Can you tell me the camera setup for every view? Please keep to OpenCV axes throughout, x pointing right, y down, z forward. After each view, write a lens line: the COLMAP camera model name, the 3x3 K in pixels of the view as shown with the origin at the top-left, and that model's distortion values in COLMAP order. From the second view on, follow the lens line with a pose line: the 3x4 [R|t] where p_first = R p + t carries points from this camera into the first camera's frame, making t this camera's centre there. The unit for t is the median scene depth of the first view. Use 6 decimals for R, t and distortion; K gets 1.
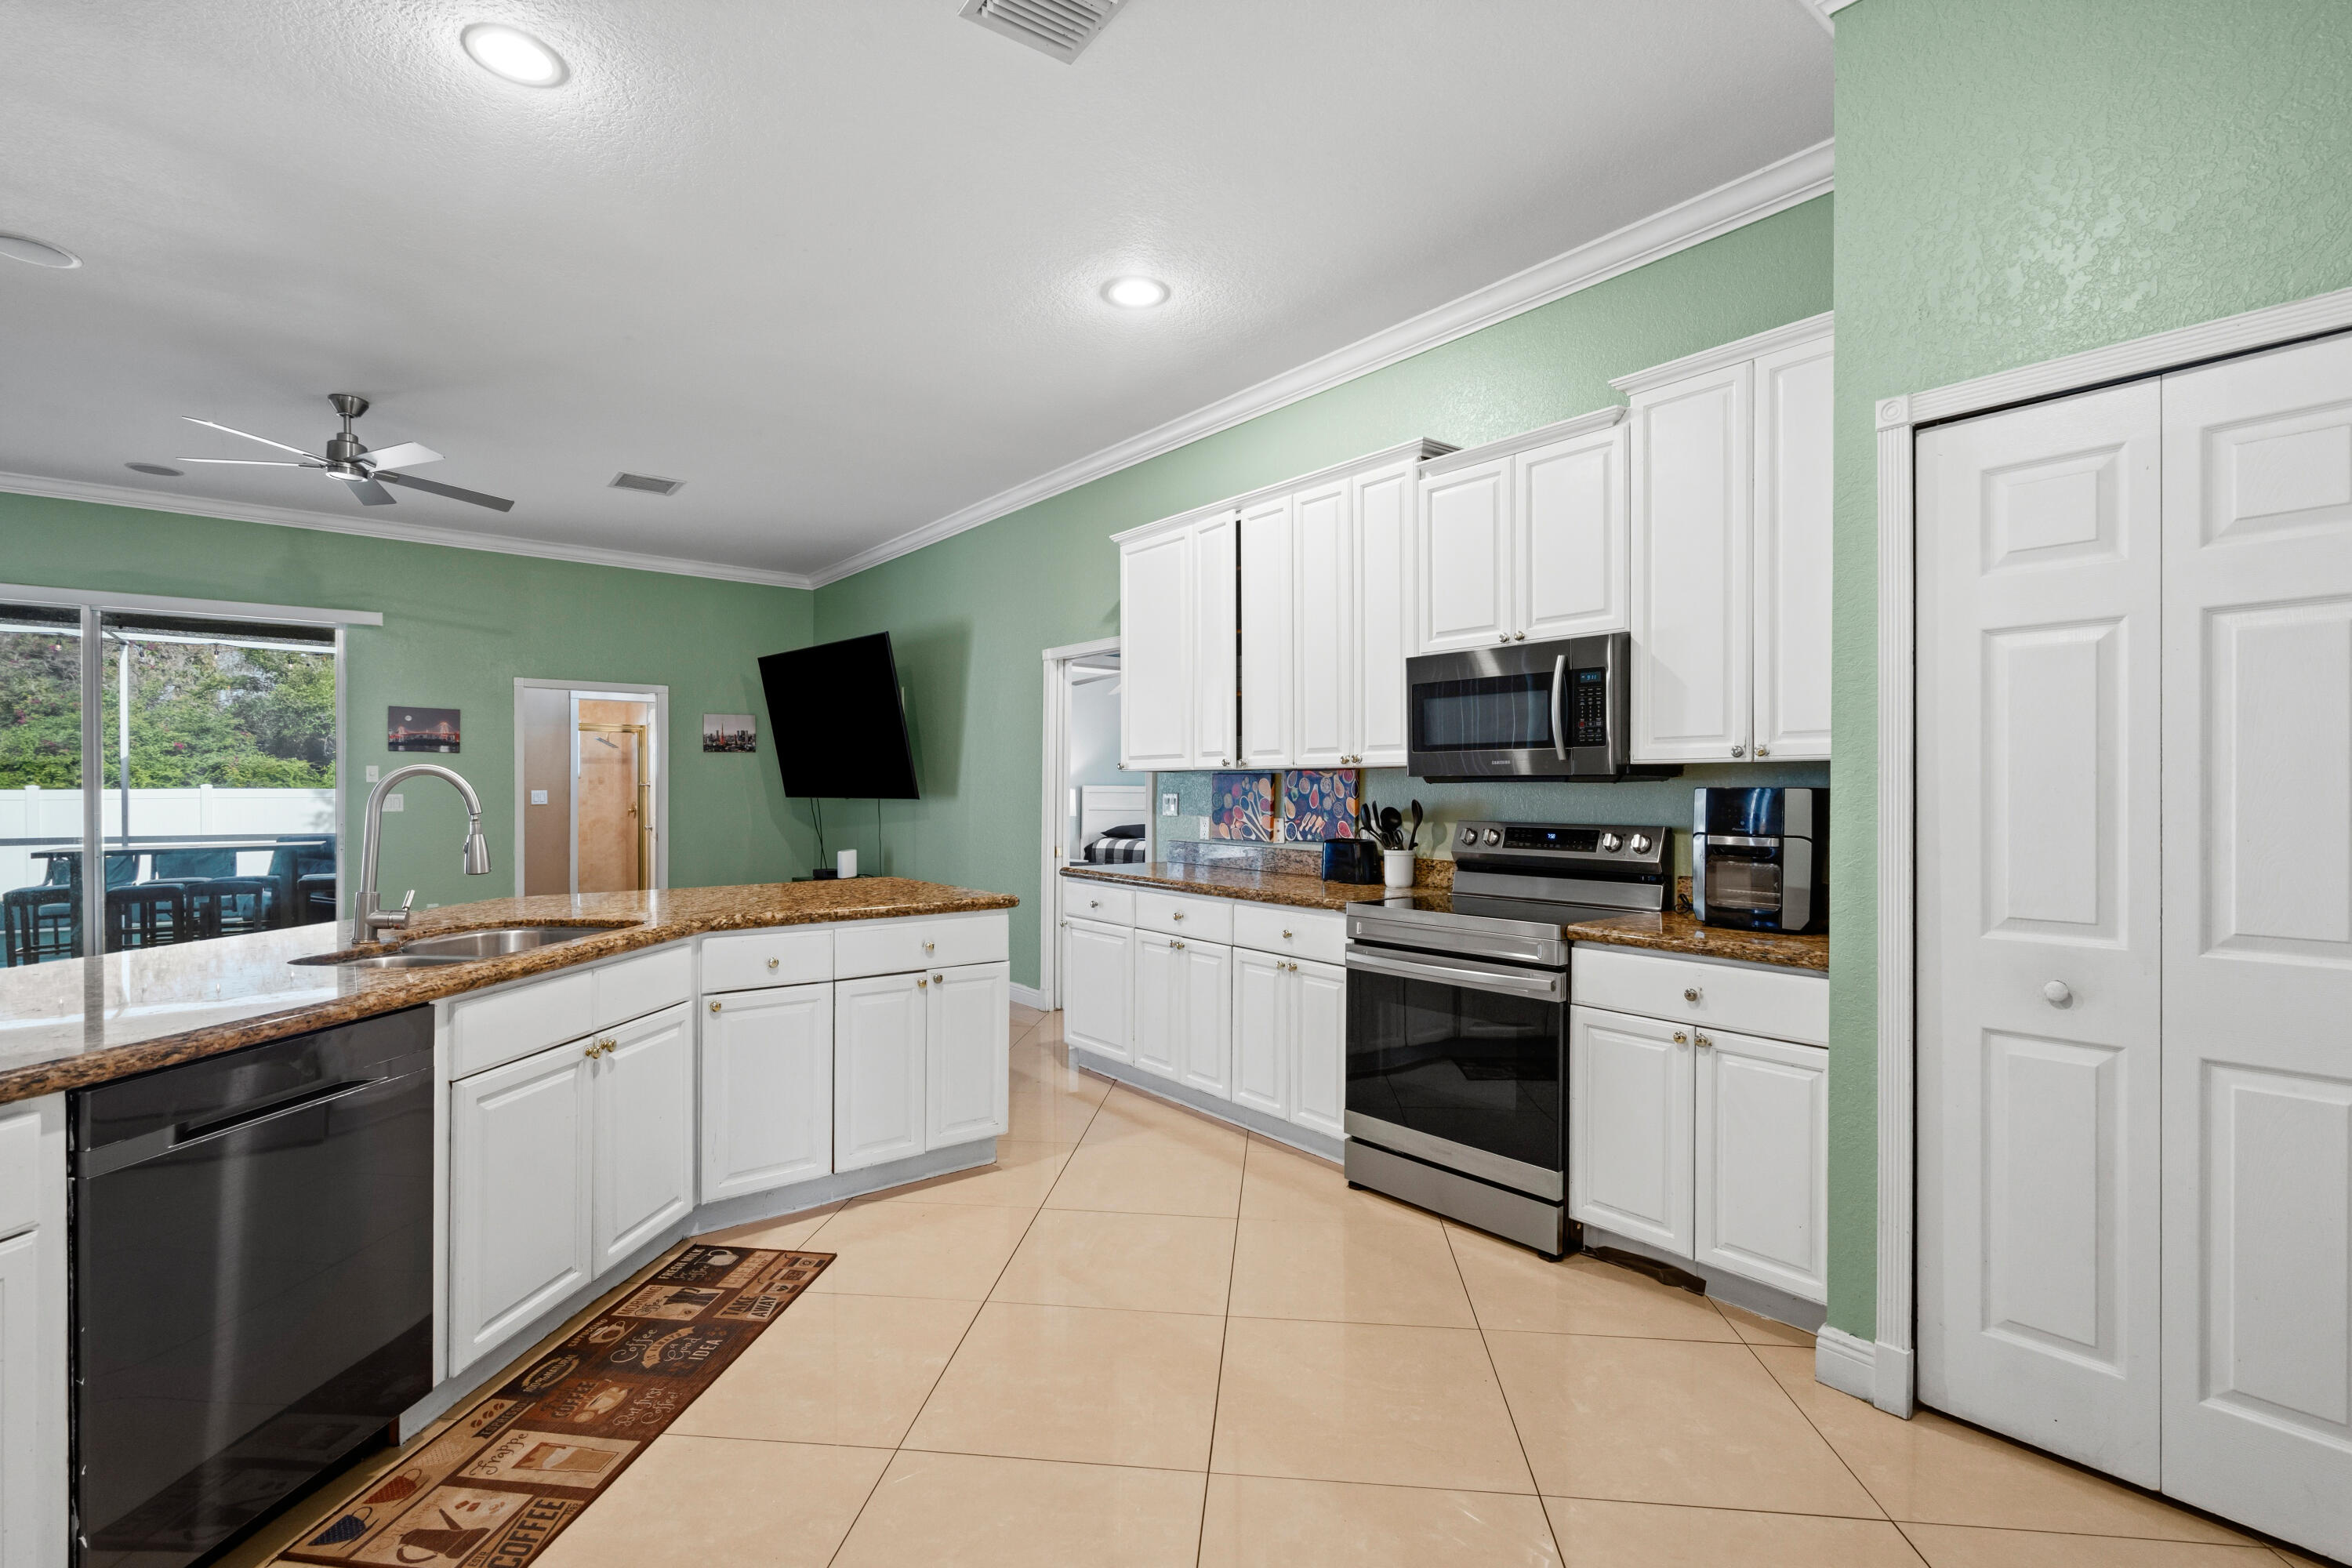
lens RADIAL K [[1070.7, 0, 1174.3], [0, 1070.7, 789.7], [0, 0, 1]] dist [-0.003095, -0.000109]
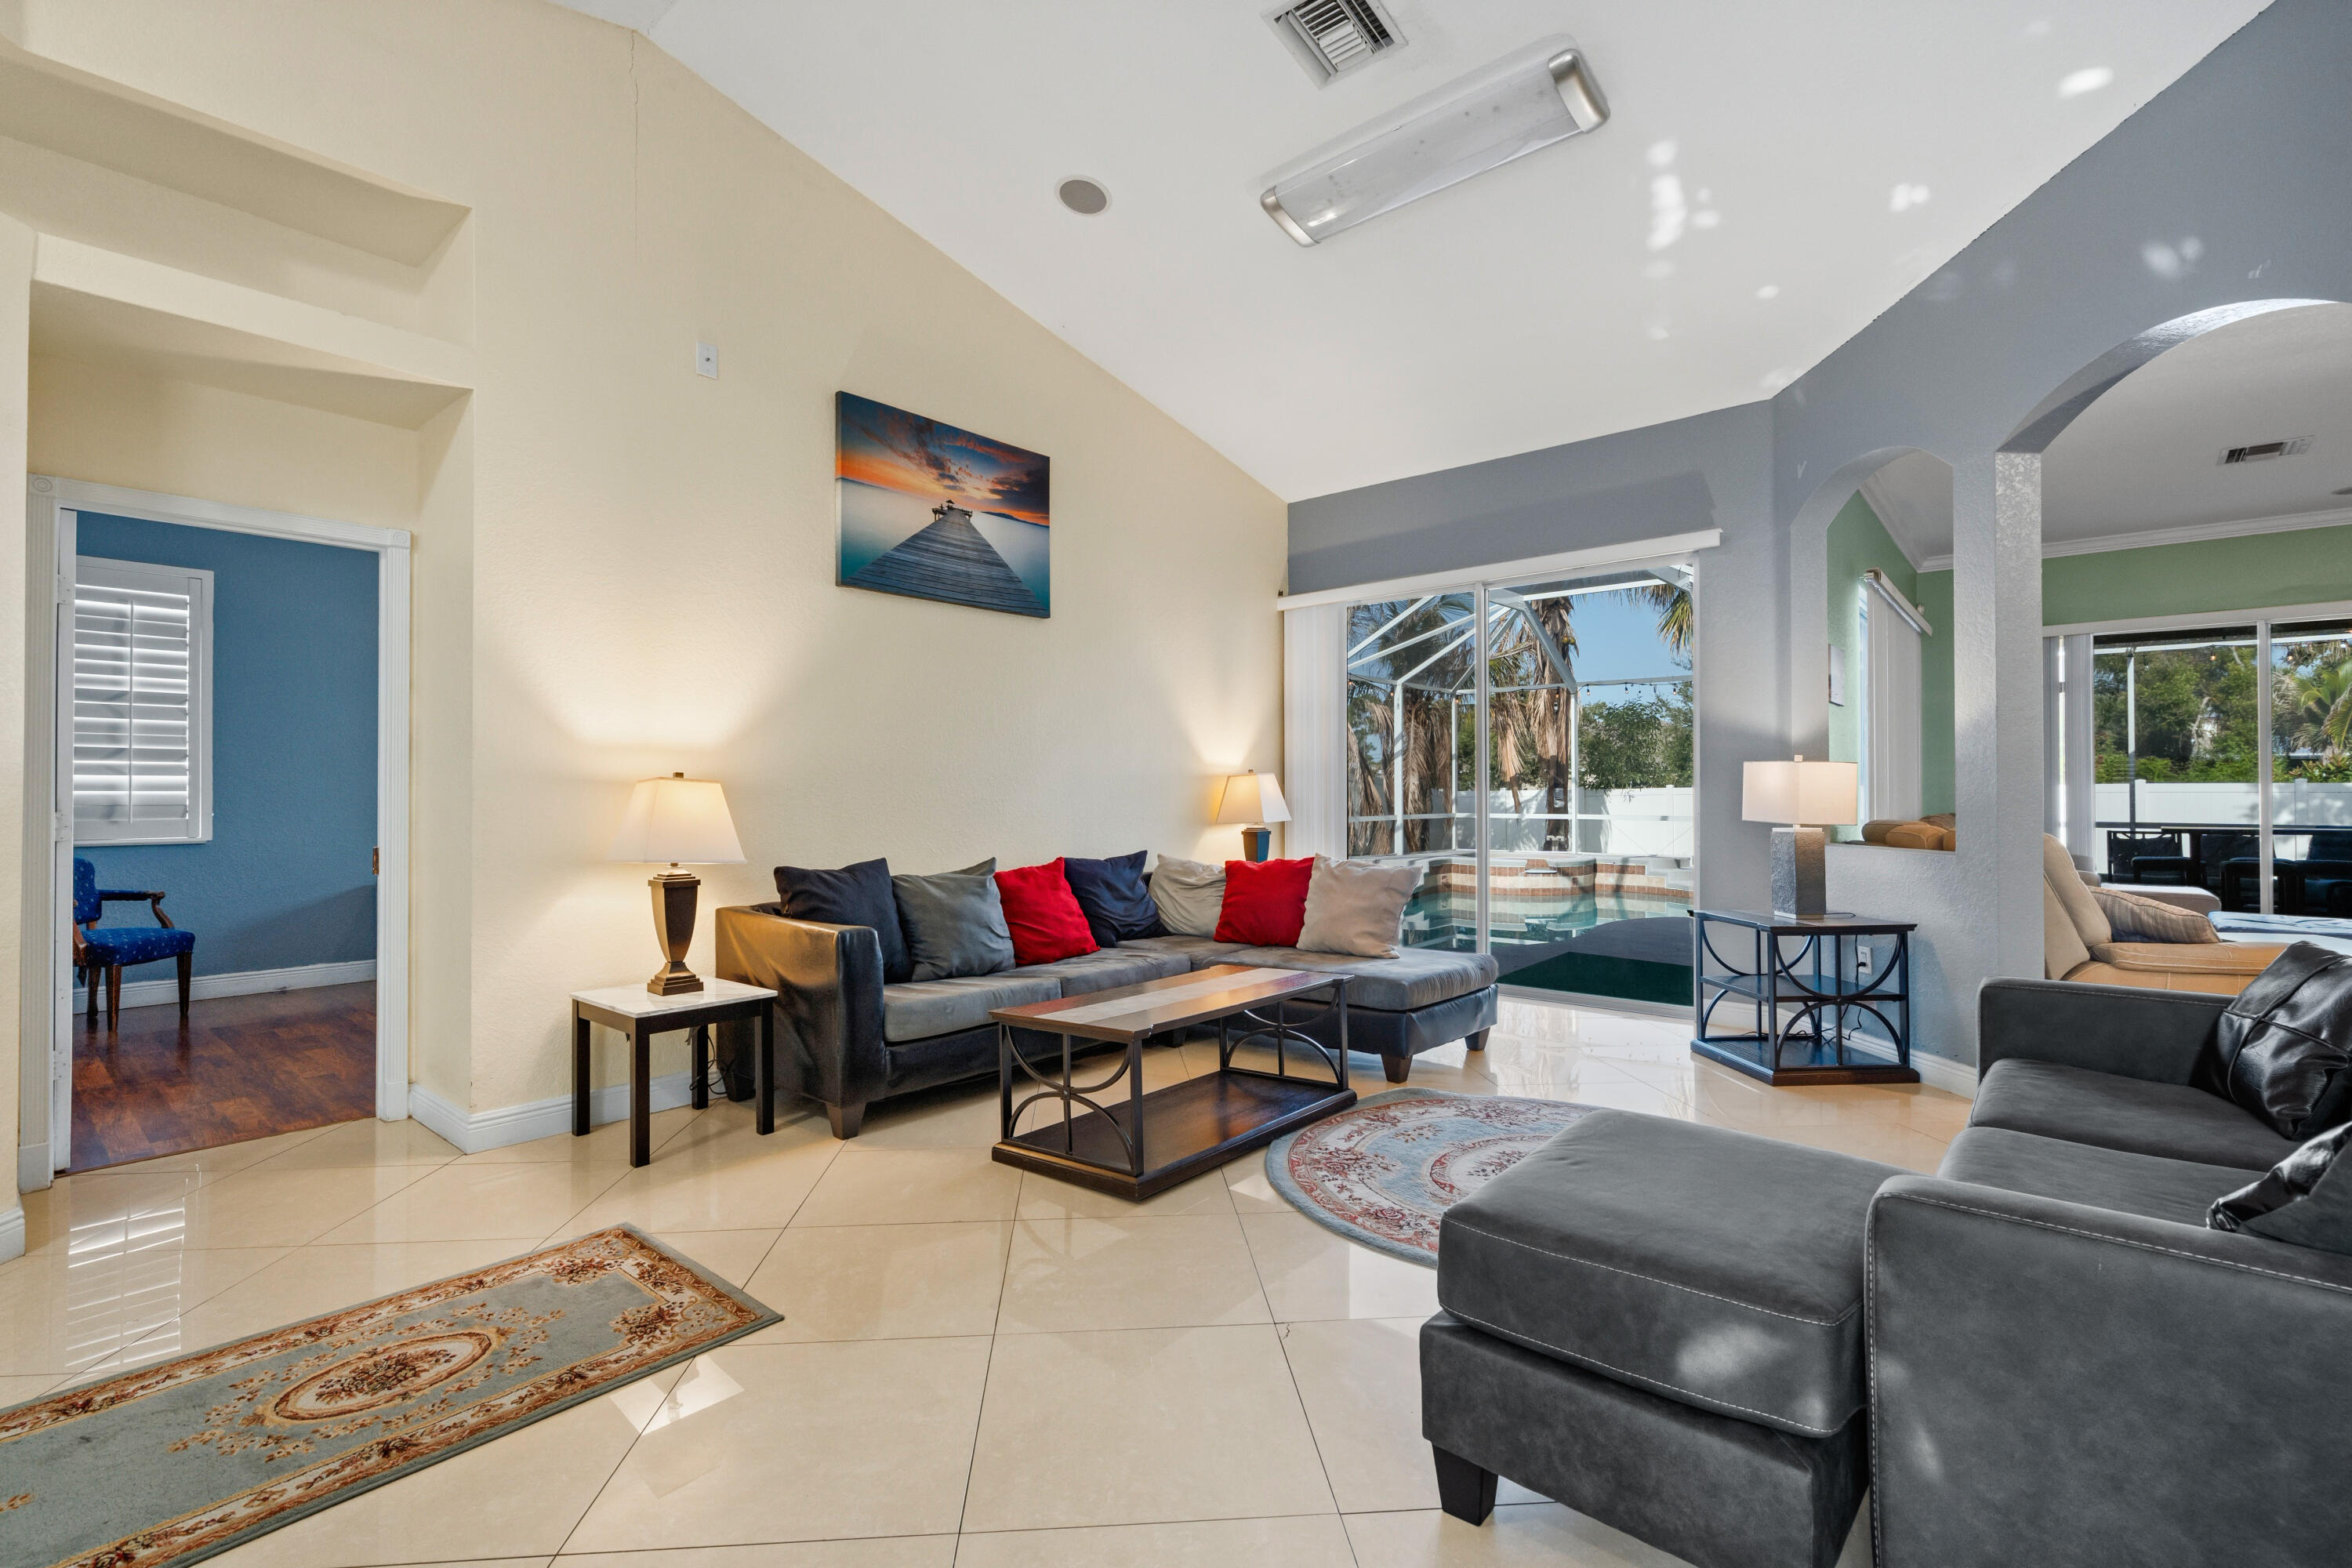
lens RADIAL K [[1056.2, 0, 1164.8], [0, 1056.2, 795.5], [0, 0, 1]] dist [-0.013426, -0.000084]
pose [[0.177420, 0.000822, -0.984135, -0.143301], [0.002192, 0.999997, 0.001230, 0.031990], [0.984133, -0.002375, 0.177418, -0.676715]]
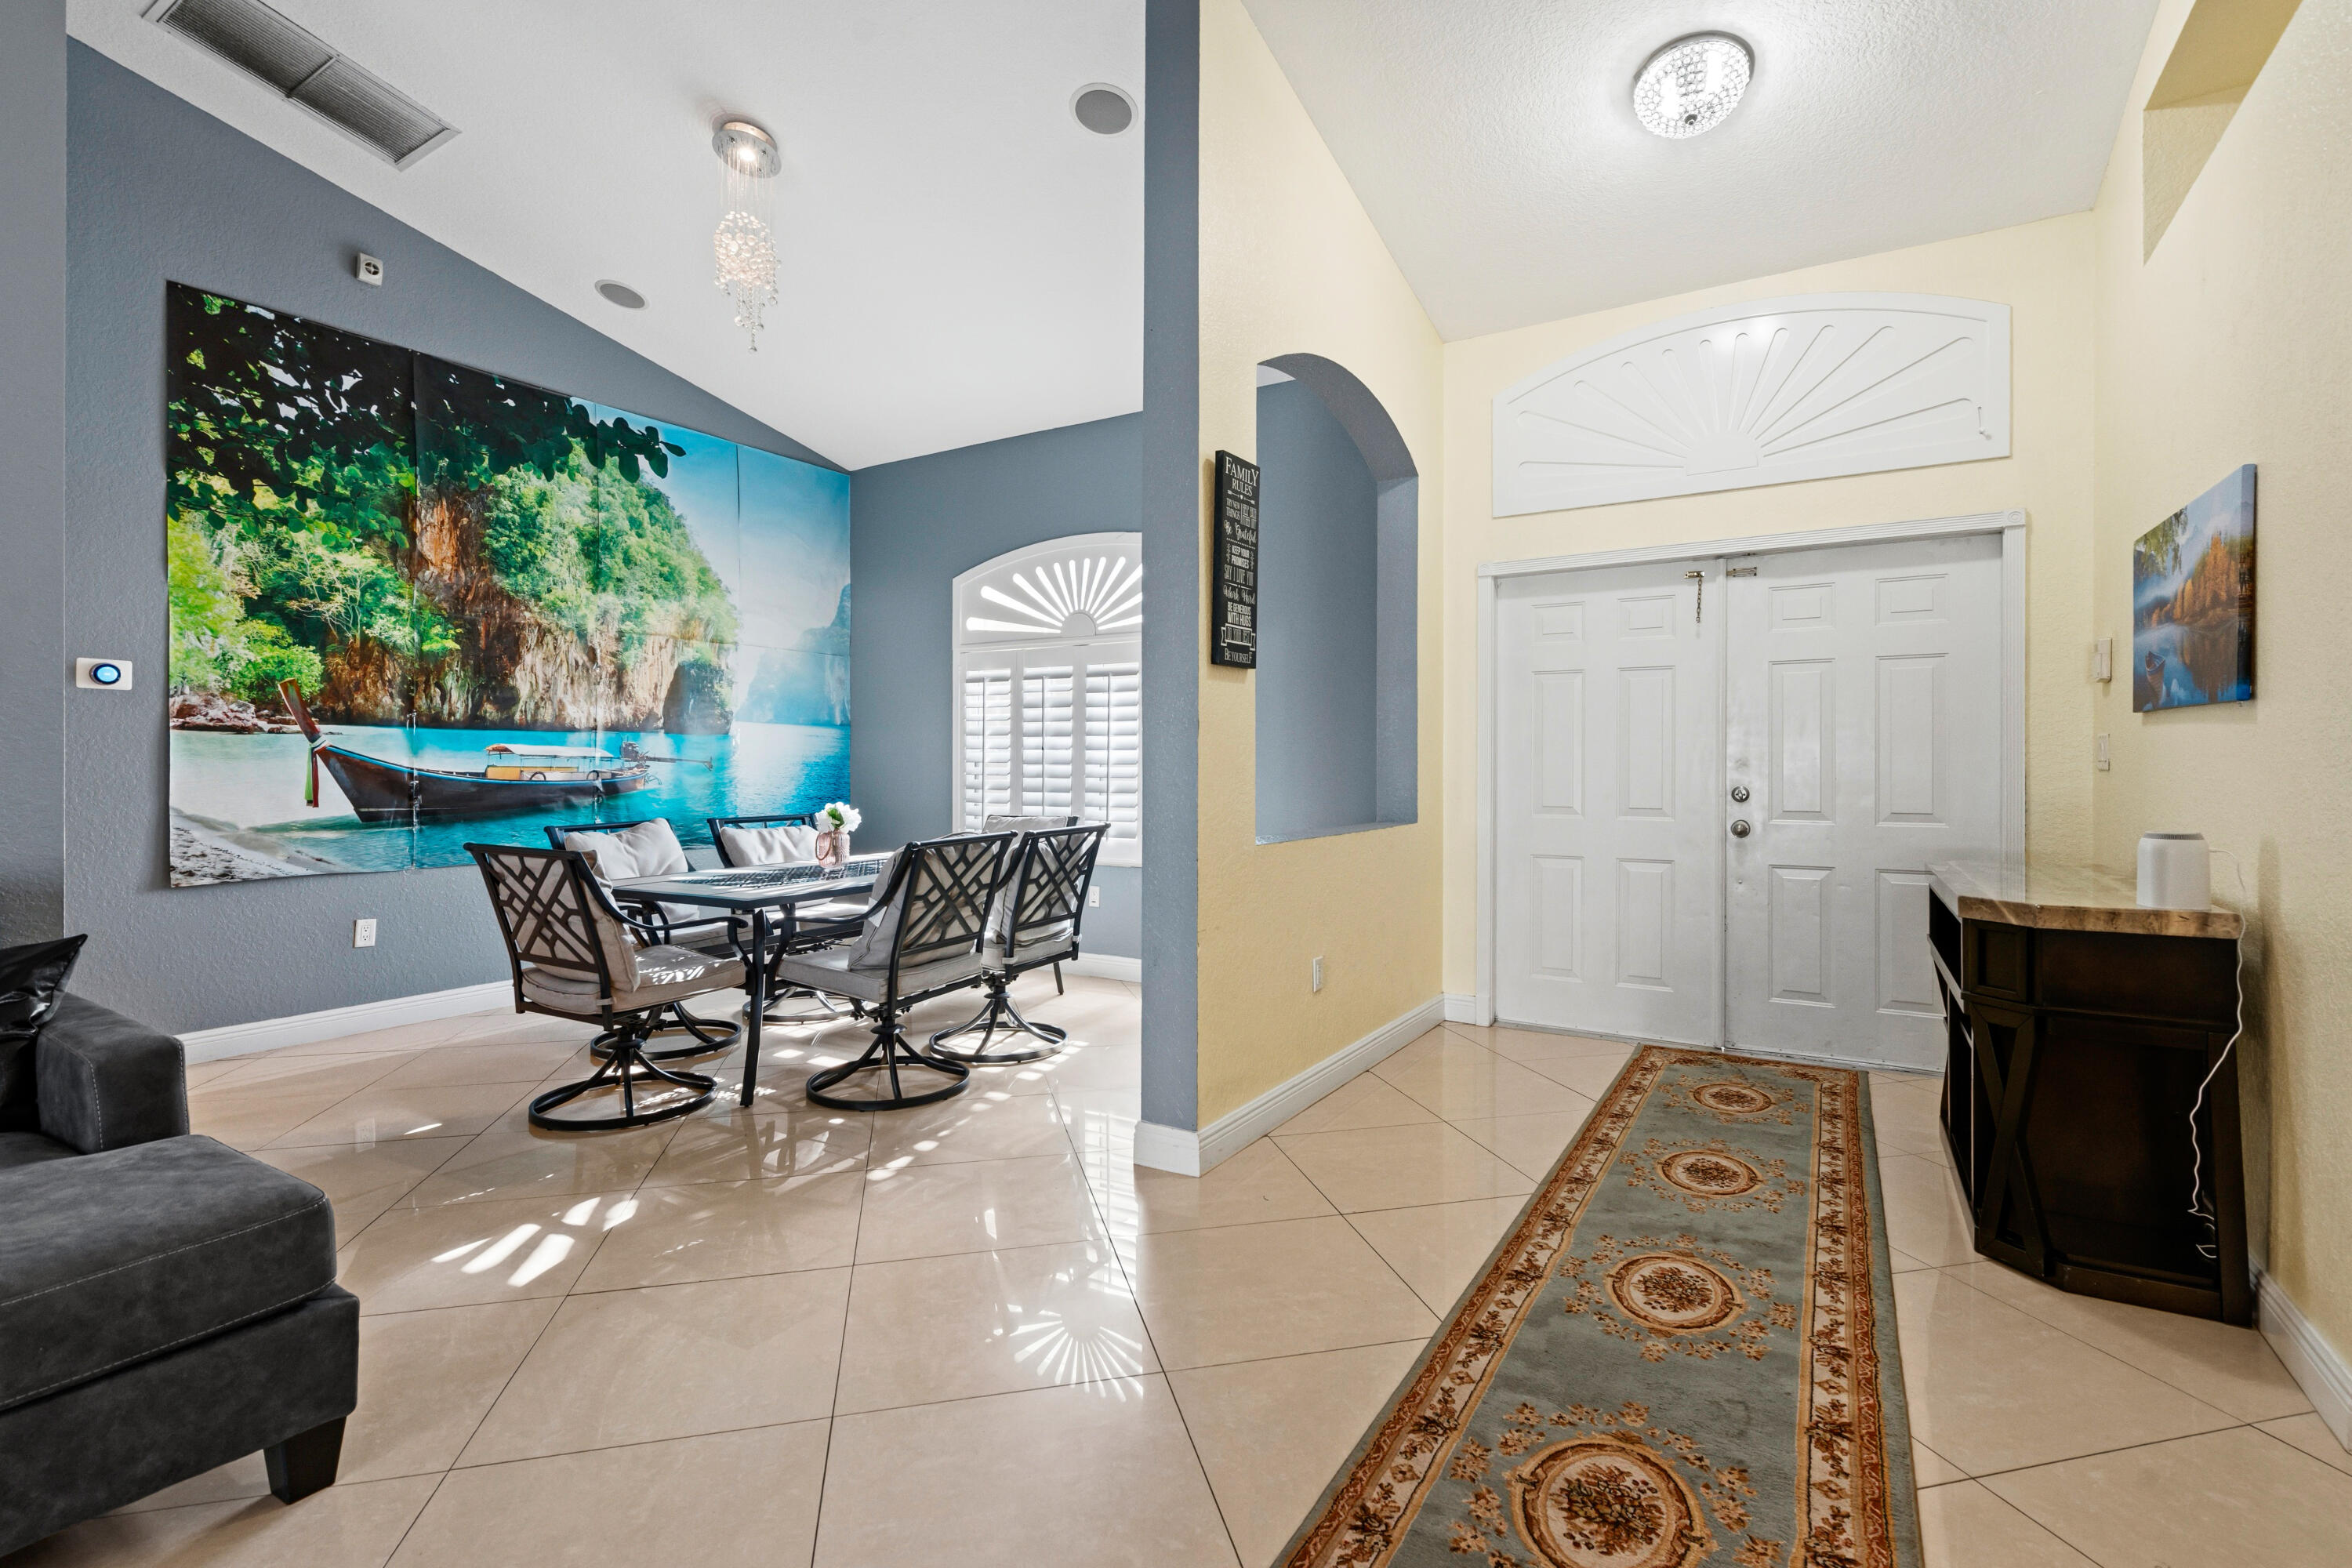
lens RADIAL K [[1073.5, 0, 1180.0], [0, 1073.5, 761.9], [0, 0, 1]] dist [-0.001107, -0.000845]
pose [[-0.336889, -0.000475, 0.941544, -1.098407], [0.000228, 1.000000, 0.000586, 0.027556], [-0.941544, 0.000412, -0.336889, -0.667921]]
